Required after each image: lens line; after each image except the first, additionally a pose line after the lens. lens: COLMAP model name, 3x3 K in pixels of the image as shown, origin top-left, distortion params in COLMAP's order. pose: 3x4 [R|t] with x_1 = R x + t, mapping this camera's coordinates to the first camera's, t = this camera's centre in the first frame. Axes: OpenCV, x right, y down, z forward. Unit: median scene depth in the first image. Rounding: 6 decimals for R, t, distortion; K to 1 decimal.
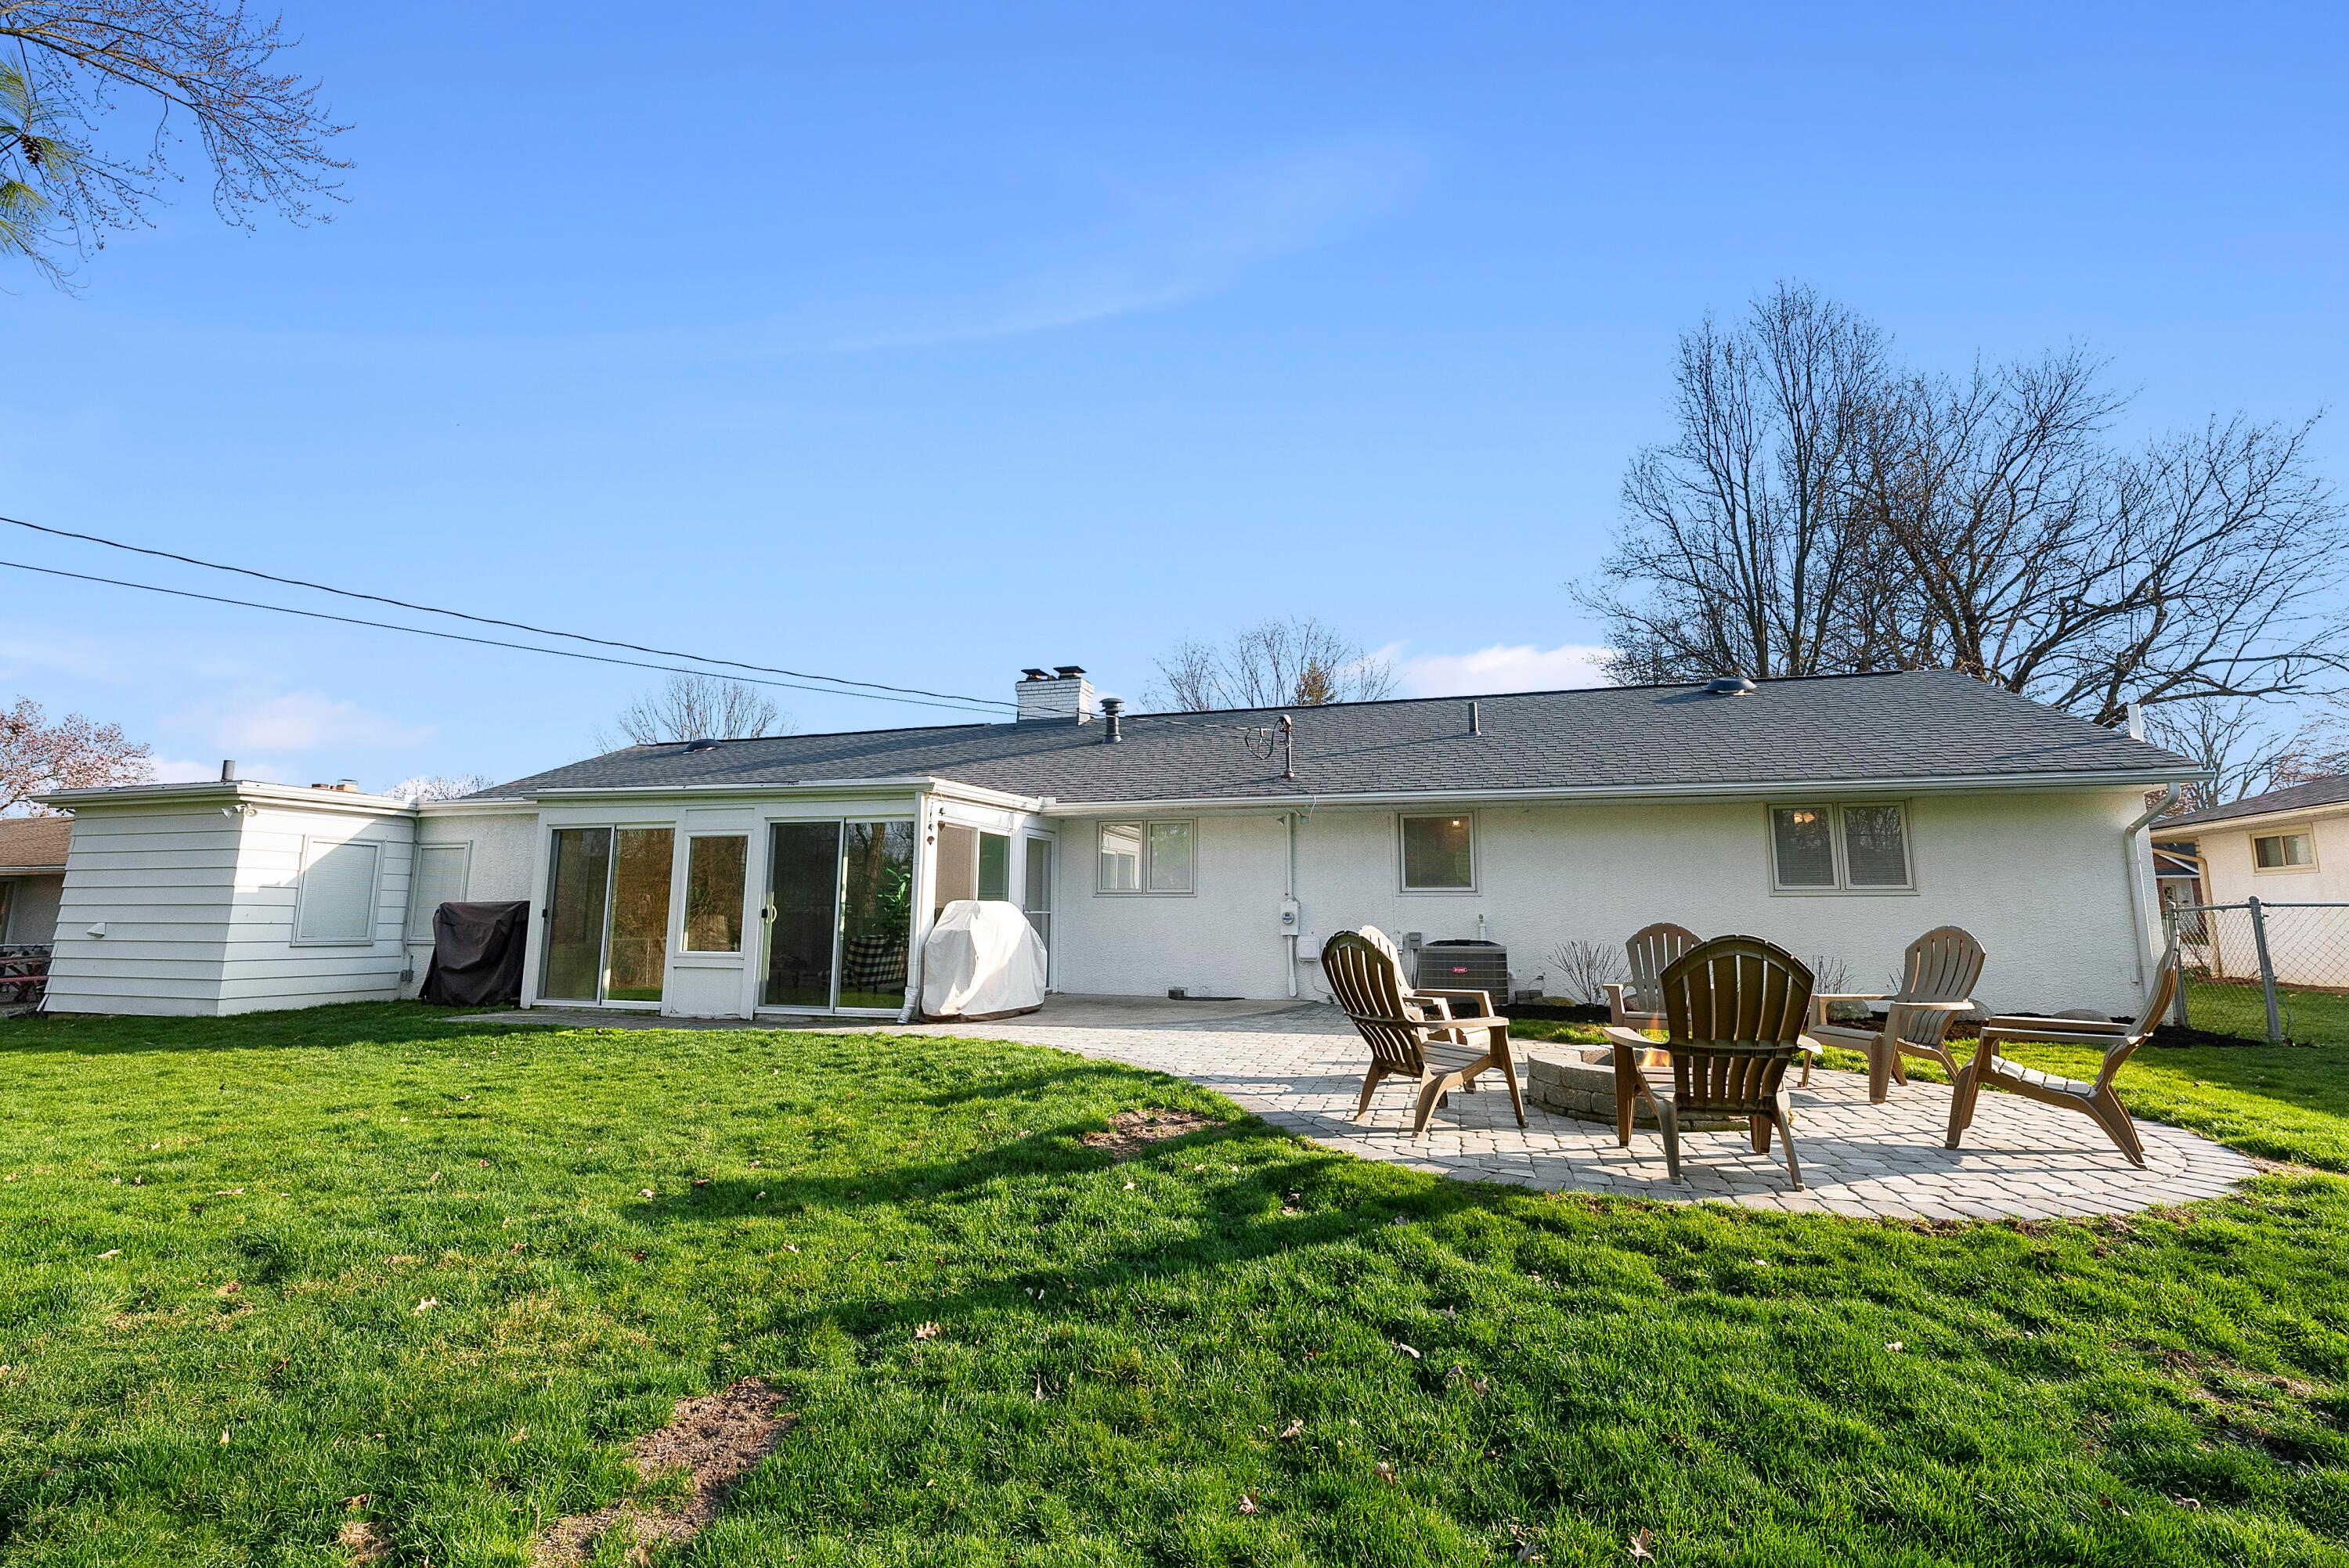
lens RADIAL K [[1061.3, 0, 1174.5], [0, 1061.3, 784.0], [0, 0, 1]] dist [0.000867, 0.000469]
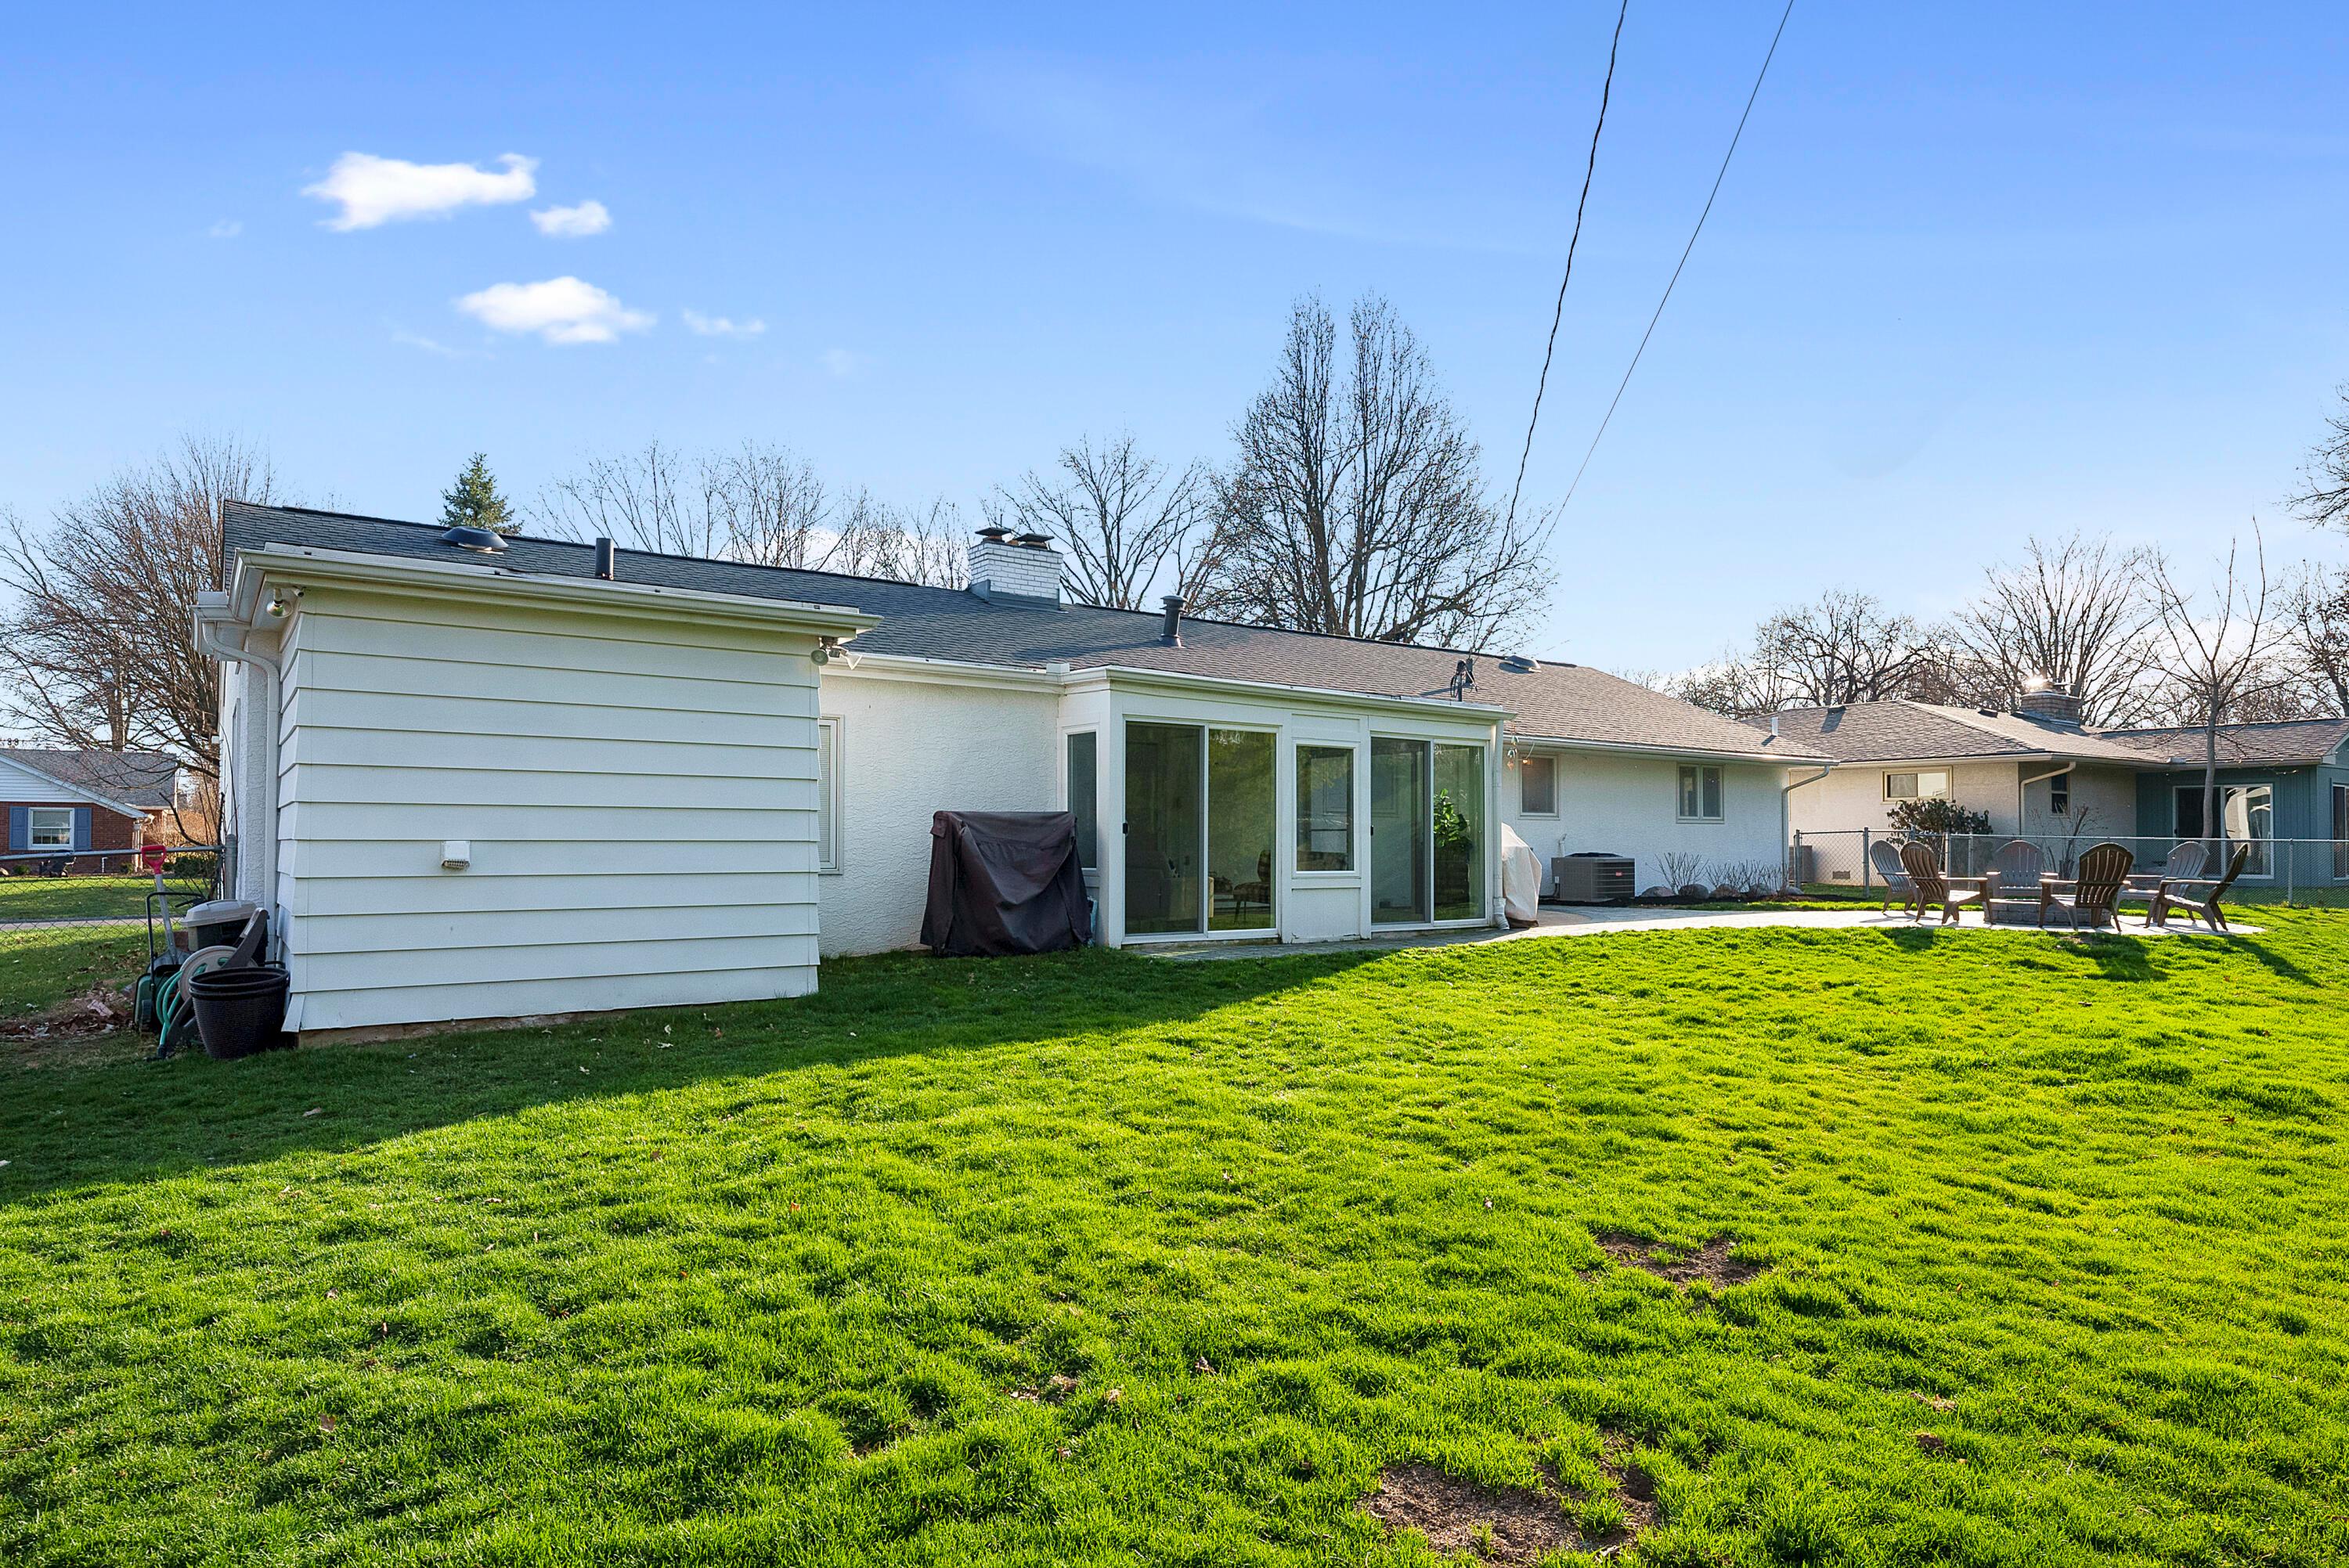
lens RADIAL K [[1404.7, 0, 1168.8], [0, 1404.7, 846.8], [0, 0, 1]] dist [0.049370, 0.000024]
pose [[0.604876, -0.003213, 0.796313, -1.408780], [-0.100919, 0.991620, 0.080658, 0.048943], [-0.789899, -0.129151, 0.599483, 0.356142]]
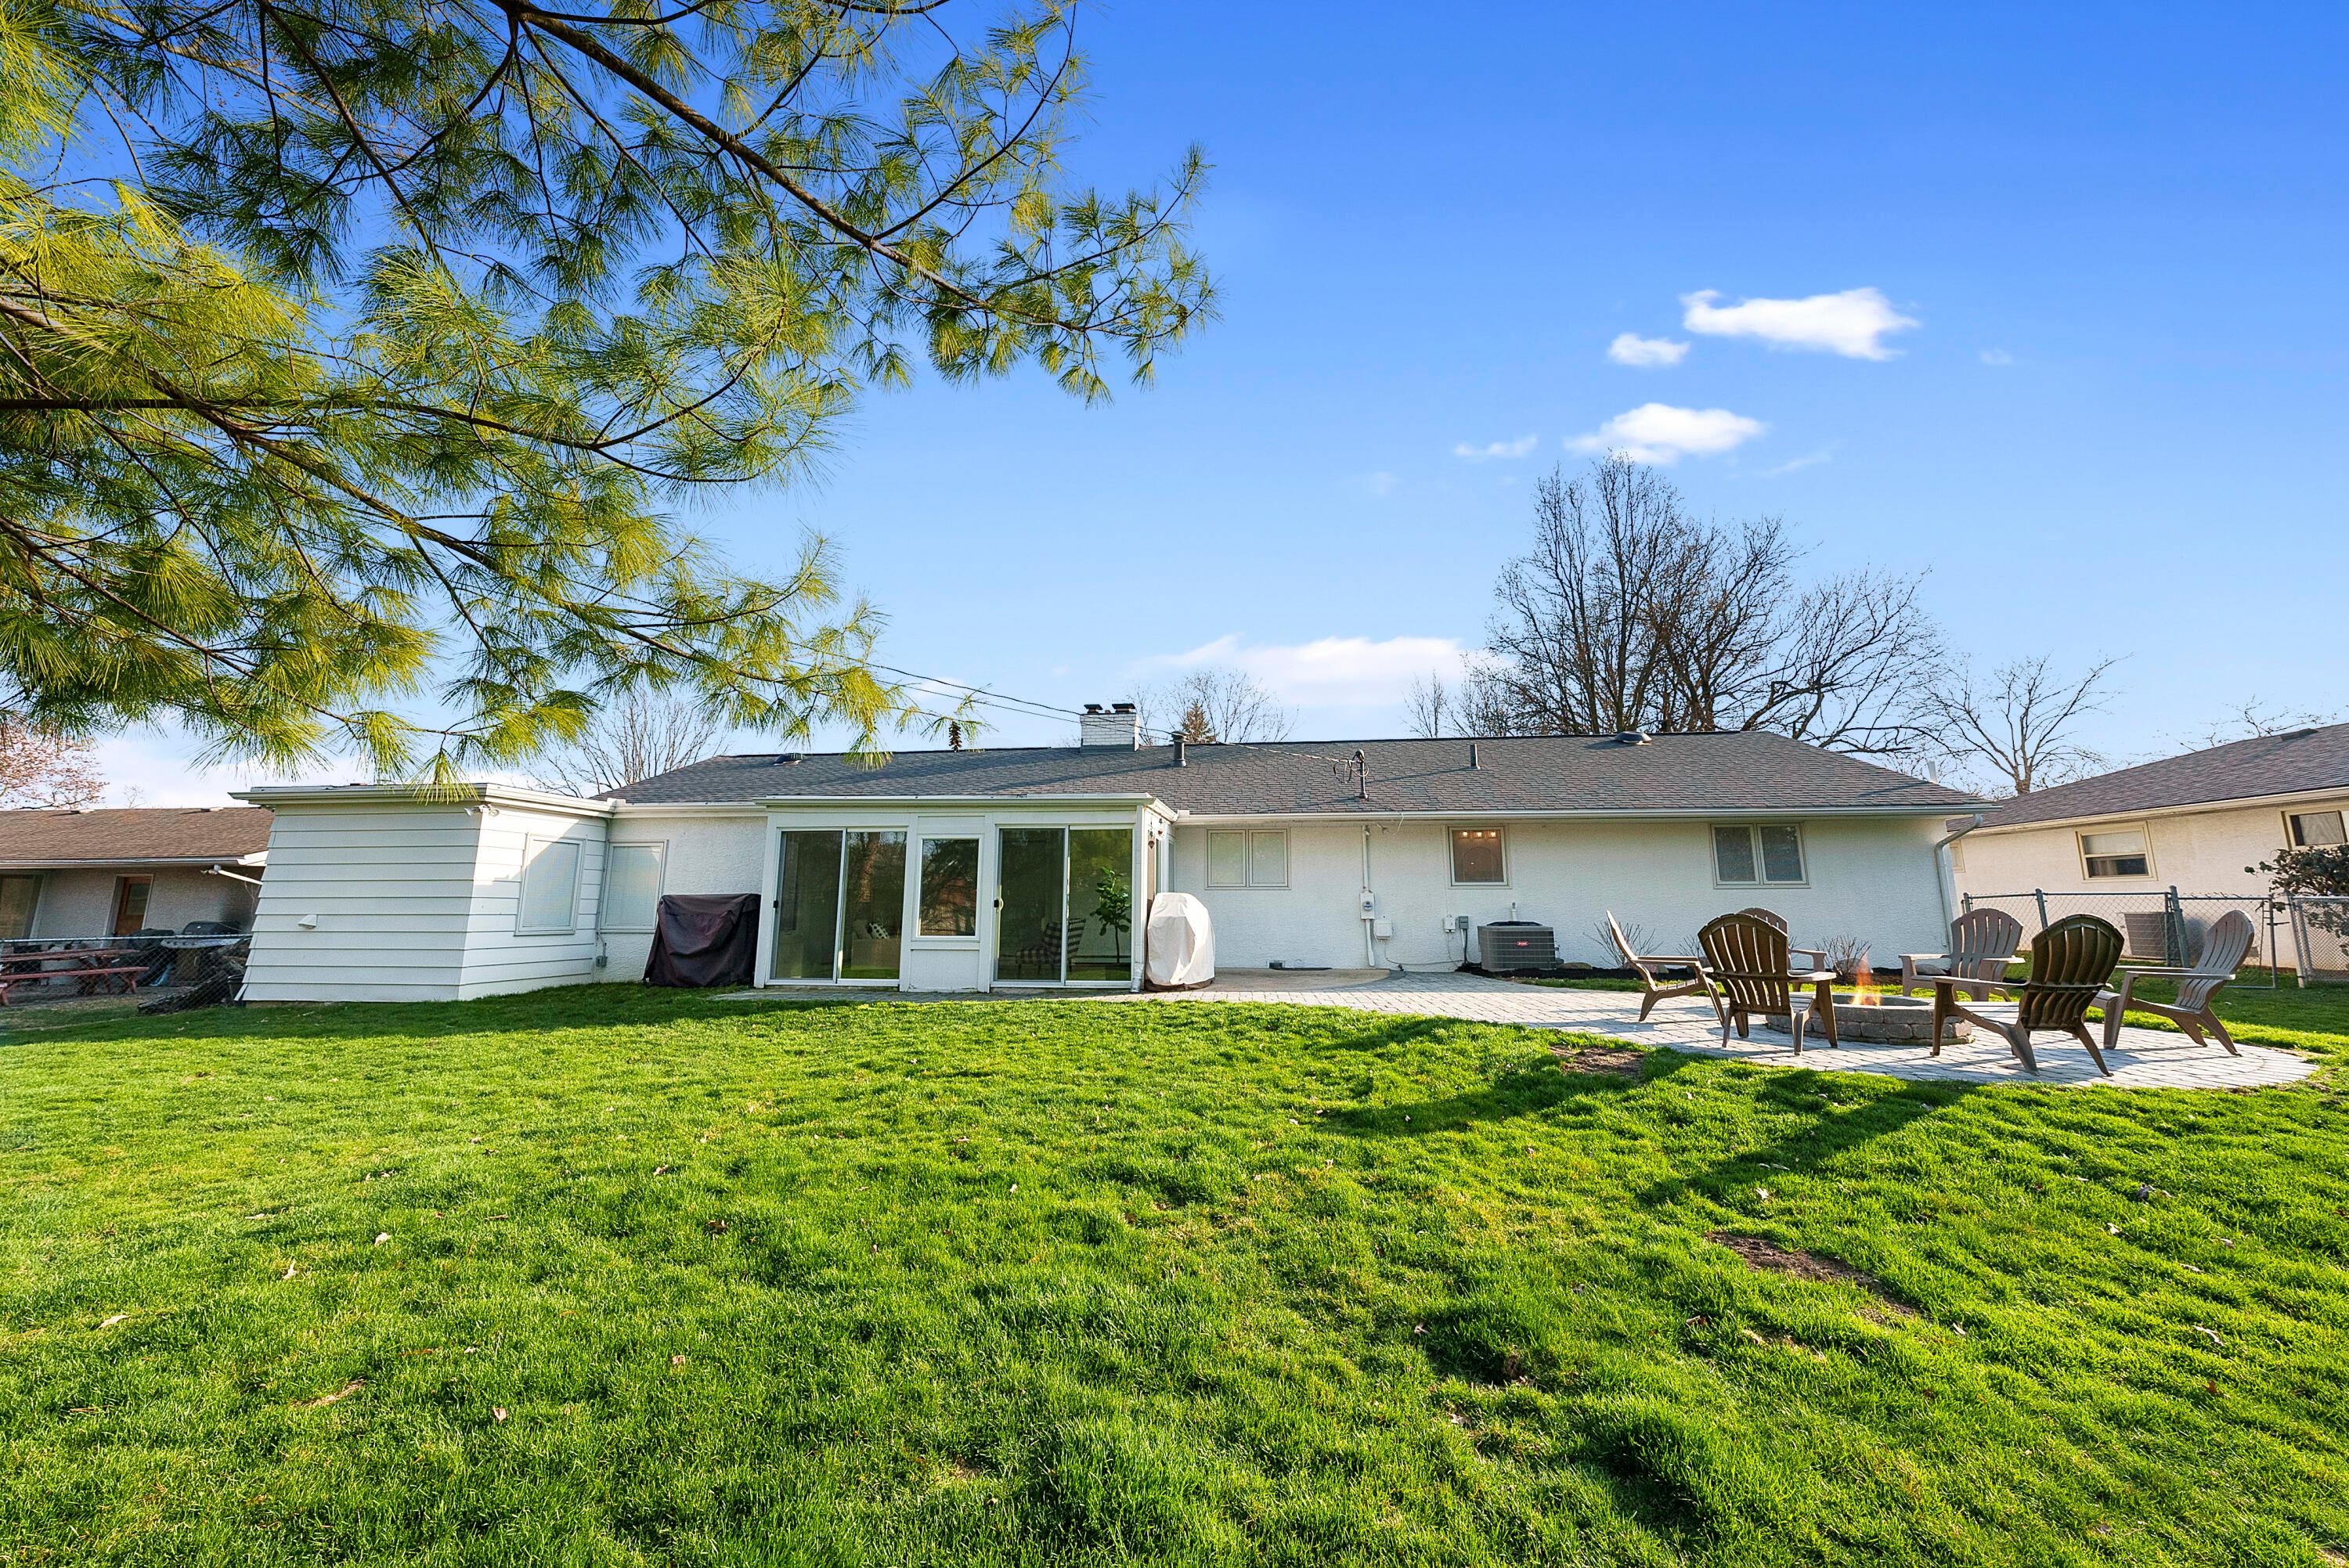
lens RADIAL K [[861.2, 0, 1179.1], [0, 861.2, 780.2], [0, 0, 1]] dist [-0.002505, -0.000101]
pose [[0.981812, 0.023280, 0.188423, -0.346449], [-0.019524, 0.999572, -0.021764, -0.000666], [-0.188850, 0.017689, 0.981847, 0.000481]]
